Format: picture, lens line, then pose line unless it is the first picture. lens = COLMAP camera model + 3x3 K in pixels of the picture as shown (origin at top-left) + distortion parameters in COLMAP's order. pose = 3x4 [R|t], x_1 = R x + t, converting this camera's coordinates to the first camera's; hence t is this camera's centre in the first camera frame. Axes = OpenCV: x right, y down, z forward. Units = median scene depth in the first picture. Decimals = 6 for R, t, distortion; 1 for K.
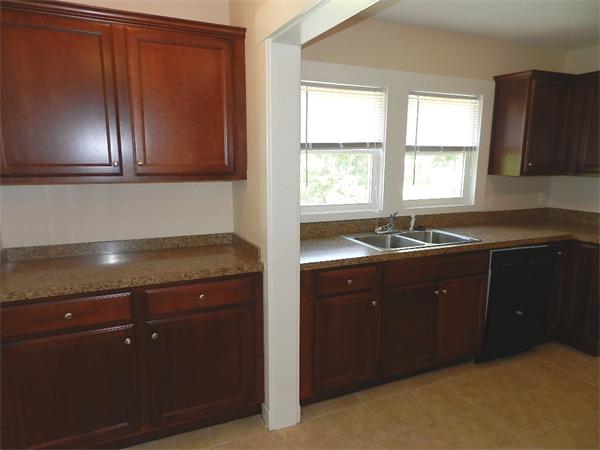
lens RADIAL K [[411.9, 0, 297.6], [0, 411.9, 227.2], [0, 0, 1]] dist [0.032966, 0.003553]
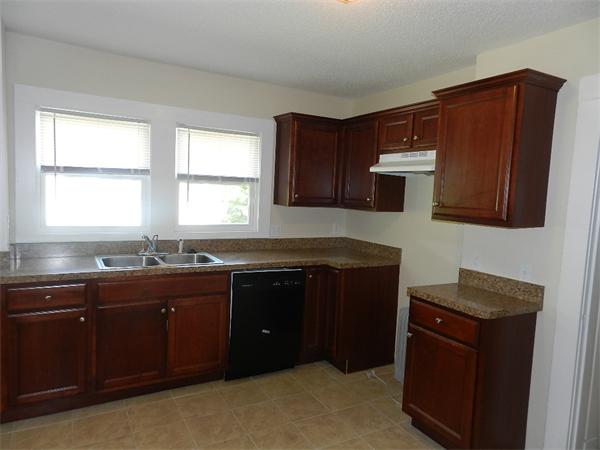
lens RADIAL K [[411.9, 0, 300.1], [0, 411.9, 227.8], [0, 0, 1]] dist [0.032966, 0.003553]
pose [[0.997203, 0.030146, 0.068397, 0.520612], [-0.024818, 0.996687, -0.077454, 0.017989], [-0.070505, 0.075540, 0.994647, -0.081992]]
